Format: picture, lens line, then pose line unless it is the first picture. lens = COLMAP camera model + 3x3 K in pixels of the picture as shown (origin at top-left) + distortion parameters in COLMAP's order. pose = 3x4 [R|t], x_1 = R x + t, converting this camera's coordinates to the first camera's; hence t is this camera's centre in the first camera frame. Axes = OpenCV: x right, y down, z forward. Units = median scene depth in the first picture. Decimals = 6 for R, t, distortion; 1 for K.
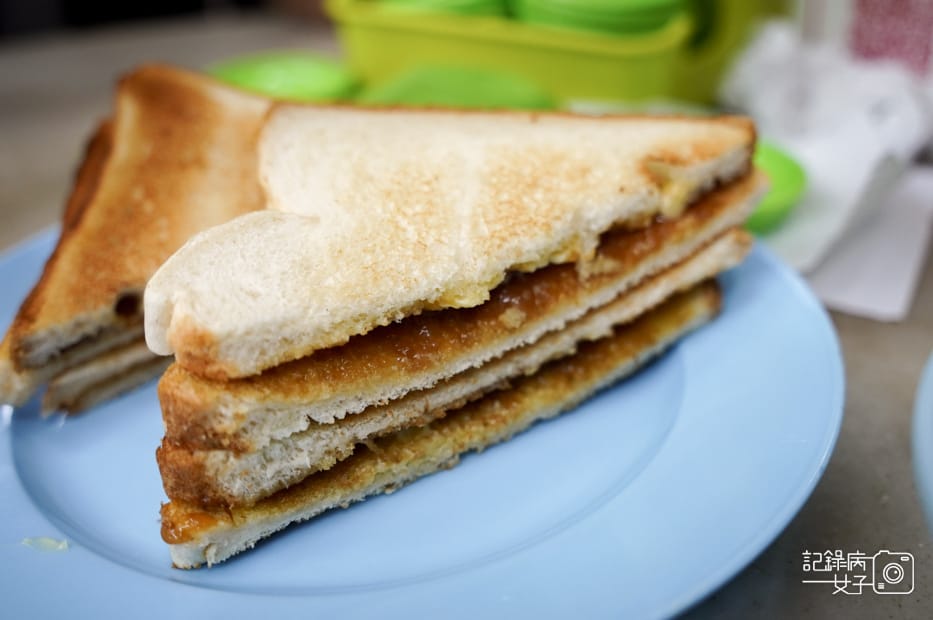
lens RADIAL K [[994.7, 0, 466.5], [0, 994.7, 310.0], [0, 0, 1]] dist [-0.125799, 0.210176]
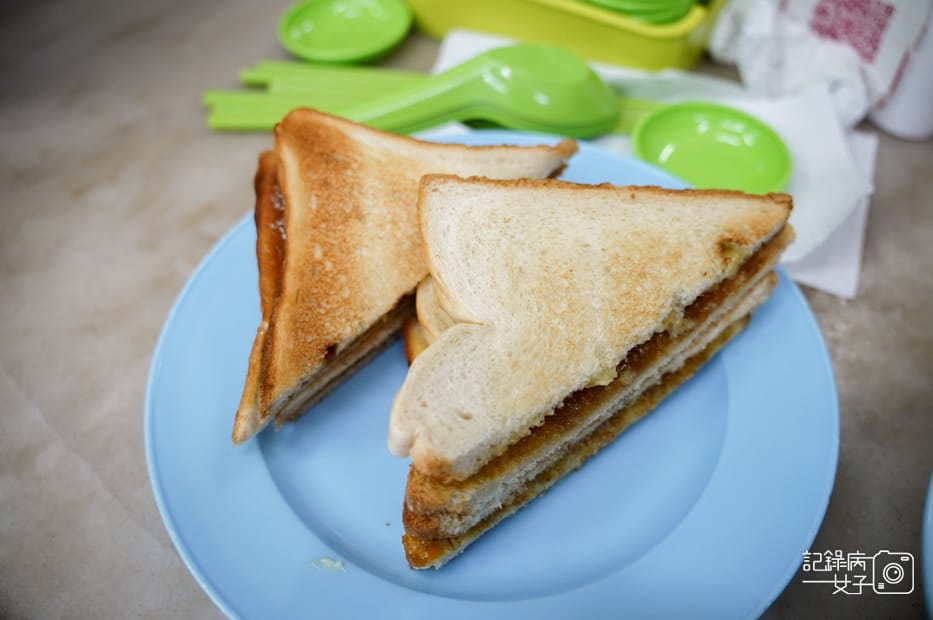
lens RADIAL K [[742.5, 0, 466.5], [0, 742.5, 310.0], [0, 0, 1]] dist [-0.161646, -0.003278]
pose [[0.997117, -0.036036, 0.066771, -0.244384], [0.008489, 0.927473, 0.373794, -0.468473], [-0.075399, -0.372149, 0.925105, 0.093646]]
